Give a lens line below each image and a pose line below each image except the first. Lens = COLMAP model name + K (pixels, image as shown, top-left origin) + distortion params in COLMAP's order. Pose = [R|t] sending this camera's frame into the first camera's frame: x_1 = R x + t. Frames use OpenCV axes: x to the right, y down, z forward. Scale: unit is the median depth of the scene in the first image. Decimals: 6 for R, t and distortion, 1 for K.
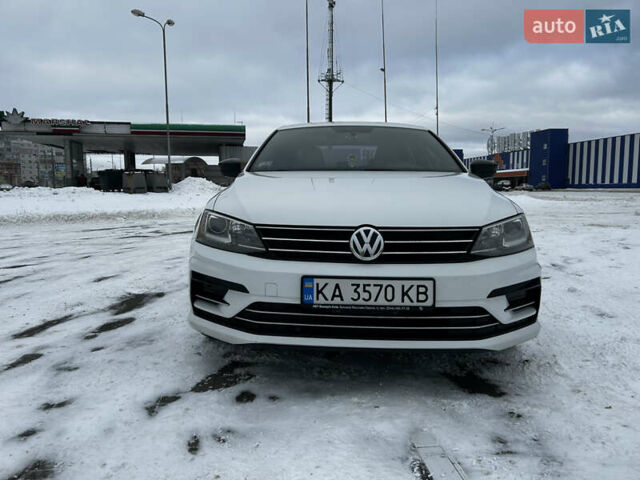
lens RADIAL K [[477.8, 0, 315.8], [0, 477.8, 236.1], [0, 0, 1]] dist [0.056491, -0.061668]
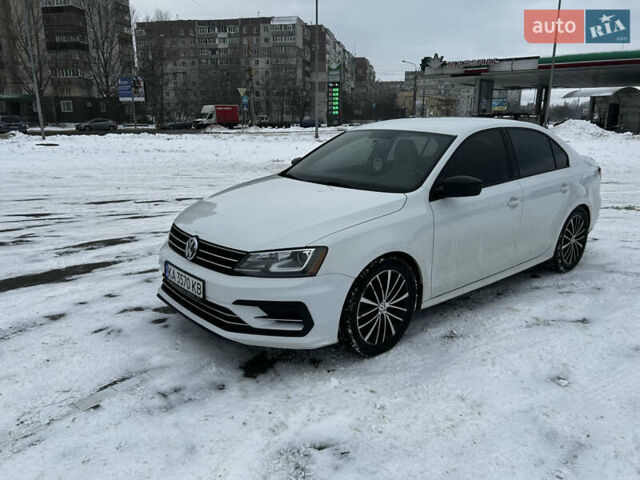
lens RADIAL K [[481.8, 0, 318.0], [0, 481.8, 240.5], [0, 0, 1]] dist [0.045657, -0.052070]
pose [[0.677123, 0.182204, -0.712956, 1.470081], [-0.079462, 0.981300, 0.175315, -0.310309], [0.731567, -0.062057, 0.678939, 0.254382]]
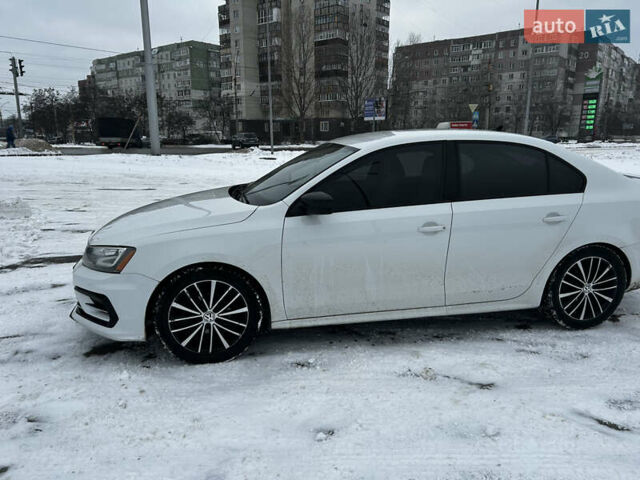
lens RADIAL K [[481.8, 0, 318.0], [0, 481.8, 240.5], [0, 0, 1]] dist [0.045657, -0.052070]
pose [[0.246749, 0.205160, -0.947114, 2.036078], [-0.099136, 0.977550, 0.185925, -0.404732], [0.963995, 0.048016, 0.261548, 1.344093]]
